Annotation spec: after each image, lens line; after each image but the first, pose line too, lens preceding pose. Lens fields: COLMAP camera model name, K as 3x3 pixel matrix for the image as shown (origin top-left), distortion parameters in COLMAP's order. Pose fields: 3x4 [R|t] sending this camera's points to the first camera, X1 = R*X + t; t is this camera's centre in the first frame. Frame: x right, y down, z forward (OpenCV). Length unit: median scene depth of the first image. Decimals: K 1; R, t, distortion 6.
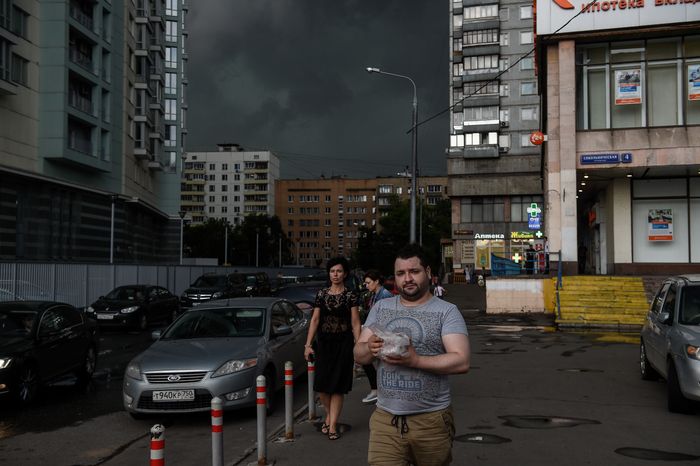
lens RADIAL K [[718.6, 0, 350.0], [0, 718.6, 233.0], [0, 0, 1]] dist [0.068637, 0.004092]
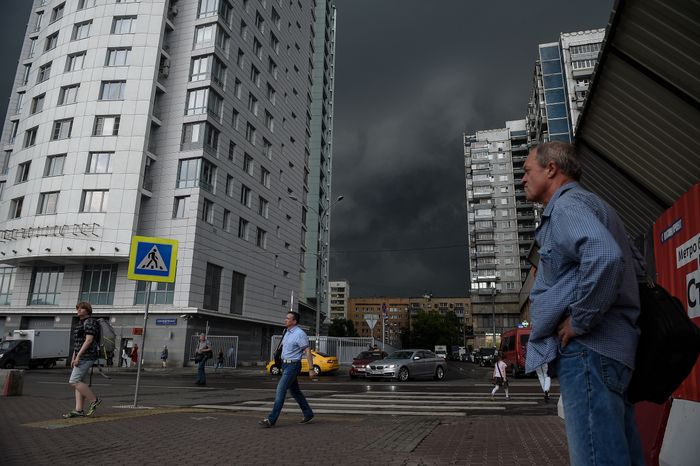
lens RADIAL K [[478.6, 0, 350.0], [0, 478.6, 233.0], [0, 0, 1]] dist [-0.052853, 0.002470]
pose [[0.999612, 0.008730, -0.026437, -0.166847], [-0.013738, 0.980581, -0.195632, -0.007493], [0.024215, 0.195920, 0.980321, -0.344882]]
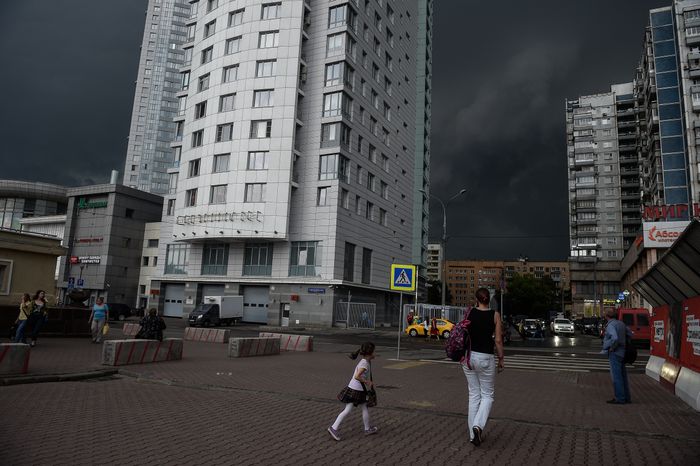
lens RADIAL K [[478.6, 0, 350.0], [0, 478.6, 233.0], [0, 0, 1]] dist [-0.052853, 0.002470]
pose [[0.978575, 0.013671, -0.205438, -0.200104], [-0.036113, 0.993721, -0.105894, -0.020255], [0.202700, 0.111044, 0.972924, -0.441200]]
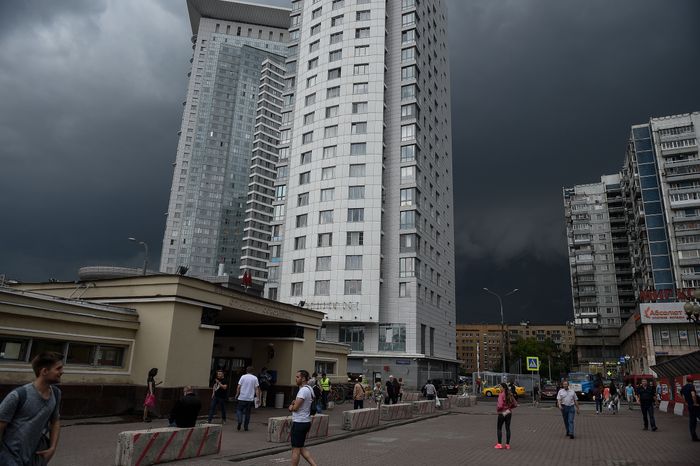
lens RADIAL K [[478.6, 0, 350.0], [0, 478.6, 233.0], [0, 0, 1]] dist [-0.052853, 0.002470]
pose [[0.983194, -0.013629, -0.182054, -0.299732], [-0.028745, 0.973214, -0.228096, -0.036005], [0.180286, 0.229495, 0.956467, -0.672310]]
